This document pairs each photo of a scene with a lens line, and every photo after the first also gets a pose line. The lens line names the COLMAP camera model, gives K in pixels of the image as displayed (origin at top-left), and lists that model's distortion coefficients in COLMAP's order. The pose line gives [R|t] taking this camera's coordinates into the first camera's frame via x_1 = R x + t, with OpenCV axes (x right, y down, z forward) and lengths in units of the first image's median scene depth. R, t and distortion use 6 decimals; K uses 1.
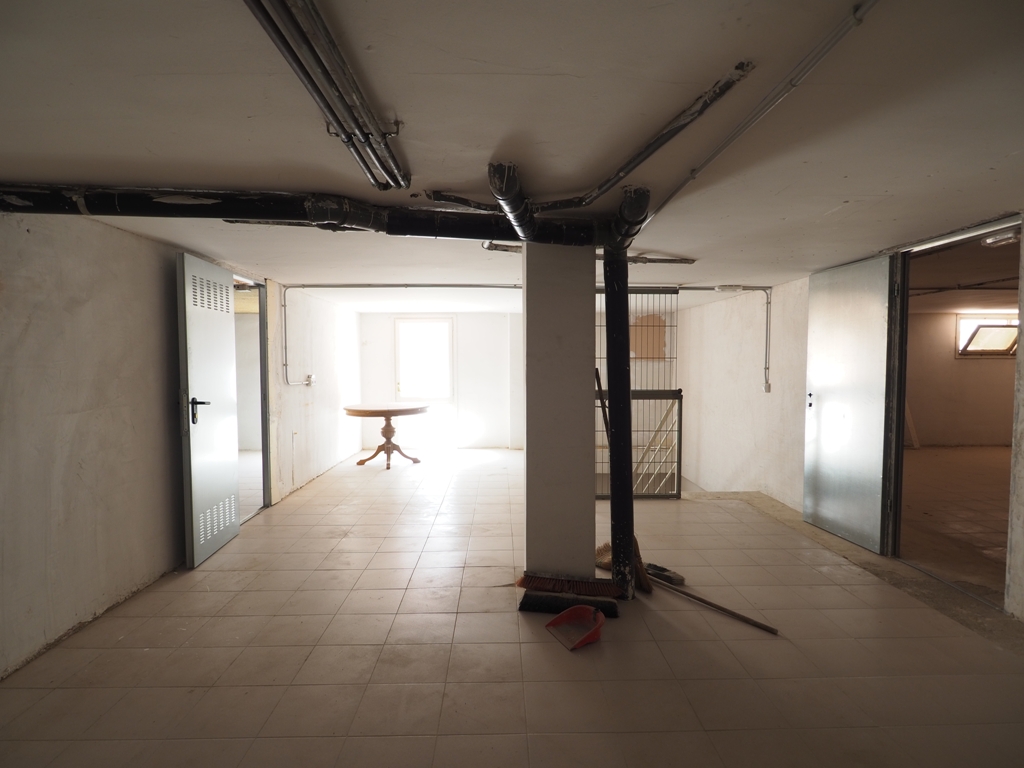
lens RADIAL K [[552.8, 0, 512.7], [0, 552.8, 386.3], [0, 0, 1]] dist [-0.011113, -0.002888]
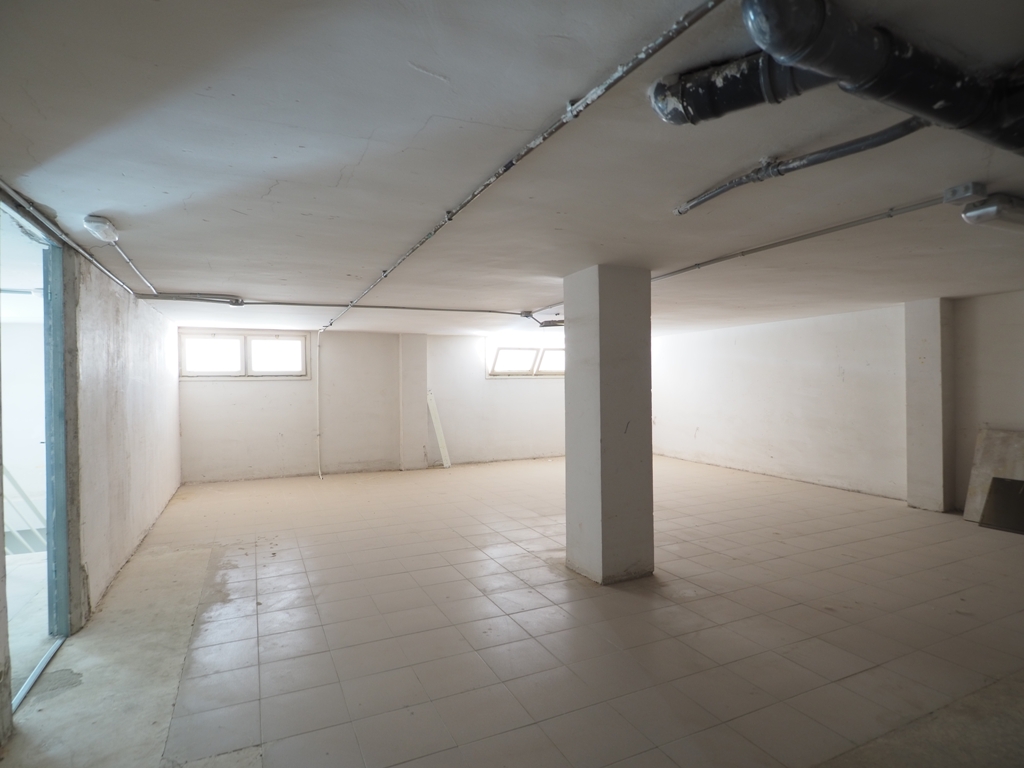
lens RADIAL K [[552.8, 0, 512.1], [0, 552.8, 382.9], [0, 0, 1]] dist [-0.011113, -0.002888]
pose [[0.913147, -0.007321, 0.407564, 0.429066], [0.025243, 0.998935, -0.038613, -0.000373], [-0.406848, 0.045547, 0.912360, 0.008785]]
